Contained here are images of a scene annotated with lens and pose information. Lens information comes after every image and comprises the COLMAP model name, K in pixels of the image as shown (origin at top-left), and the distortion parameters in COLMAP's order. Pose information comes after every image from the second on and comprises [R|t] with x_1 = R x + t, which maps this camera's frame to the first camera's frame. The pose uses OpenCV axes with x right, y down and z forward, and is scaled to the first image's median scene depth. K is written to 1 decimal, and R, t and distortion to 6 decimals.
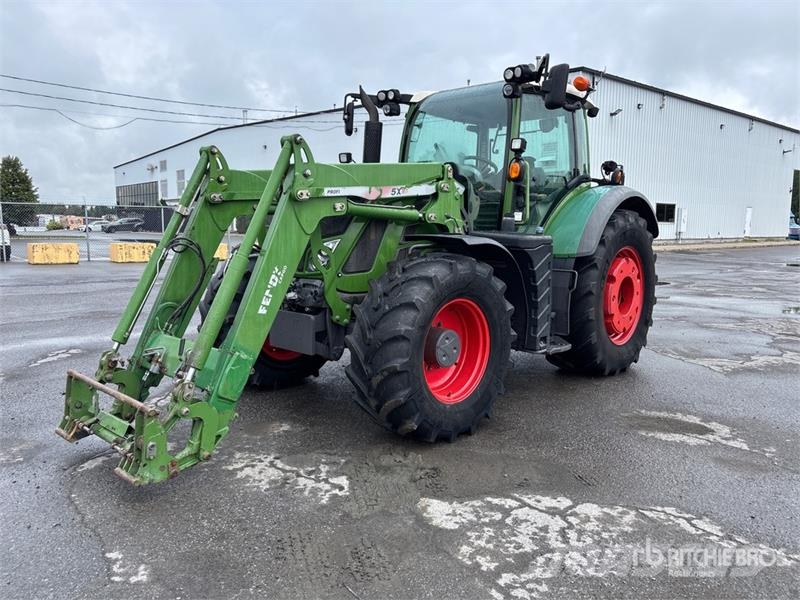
lens RADIAL K [[629.4, 0, 400.0], [0, 629.4, 300.0], [0, 0, 1]] dist [0.079021, -0.086220]
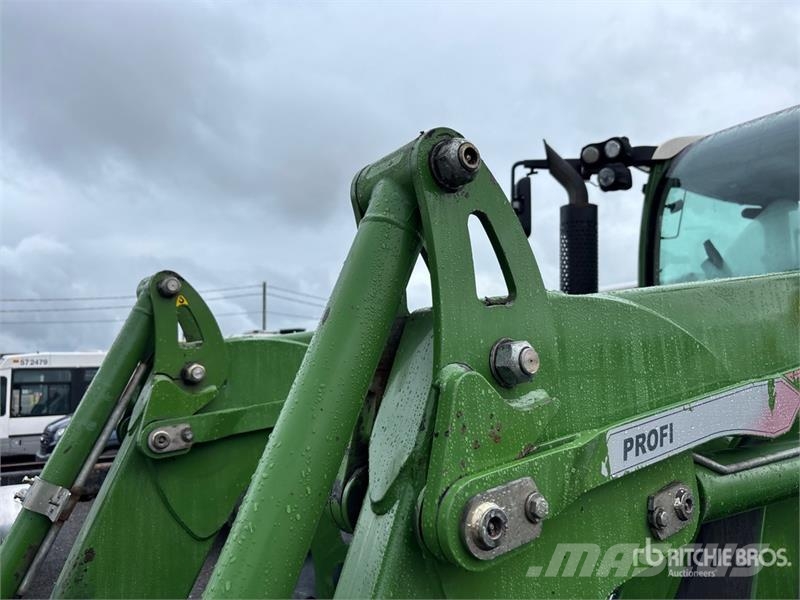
lens RADIAL K [[606.1, 0, 400.0], [0, 606.1, 300.0], [0, 0, 1]] dist [-0.004067, -0.001274]
pose [[0.979910, -0.077211, -0.183886, -0.126636], [0.036689, 0.976073, -0.214326, -0.159990], [0.196034, 0.203274, 0.959297, 0.734238]]
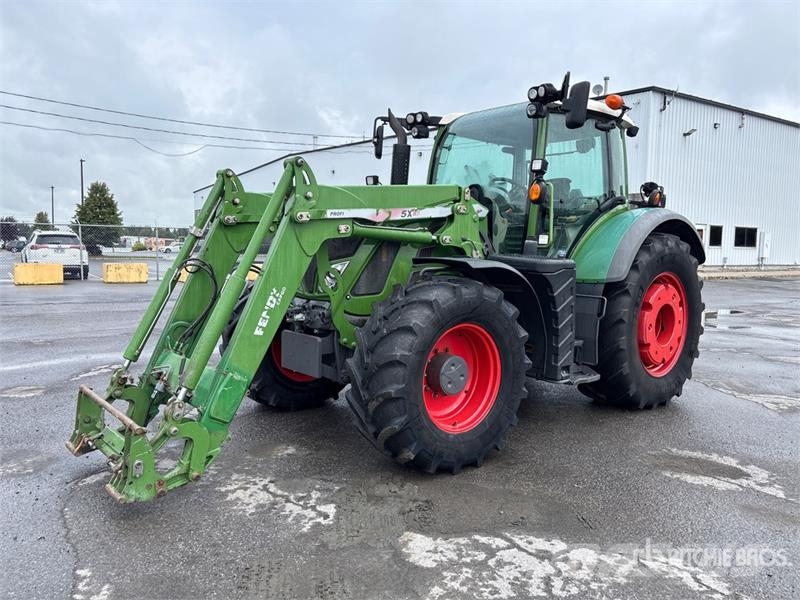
lens RADIAL K [[629.4, 0, 400.0], [0, 629.4, 300.0], [0, 0, 1]] dist [0.079021, -0.086220]
pose [[0.993037, 0.016432, -0.116654, 0.101005], [-0.020610, 0.999185, -0.034699, -0.002852], [0.115989, 0.036862, 0.992566, 0.027354]]
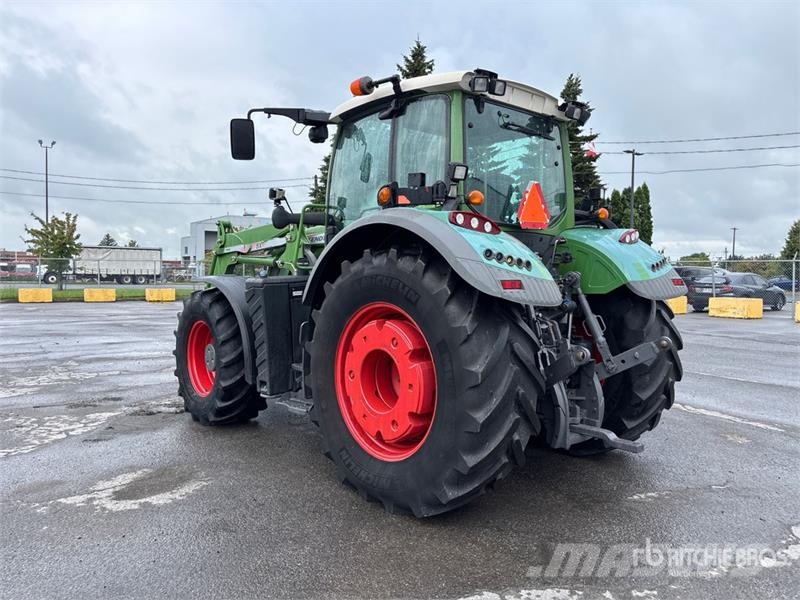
lens RADIAL K [[606.1, 0, 400.0], [0, 606.1, 300.0], [0, 0, 1]] dist [-0.004067, -0.001274]
pose [[-0.109558, 0.033332, -0.993421, 1.292395], [-0.134505, 0.989748, 0.048043, -0.160316], [0.984838, 0.138884, -0.103952, 1.467669]]
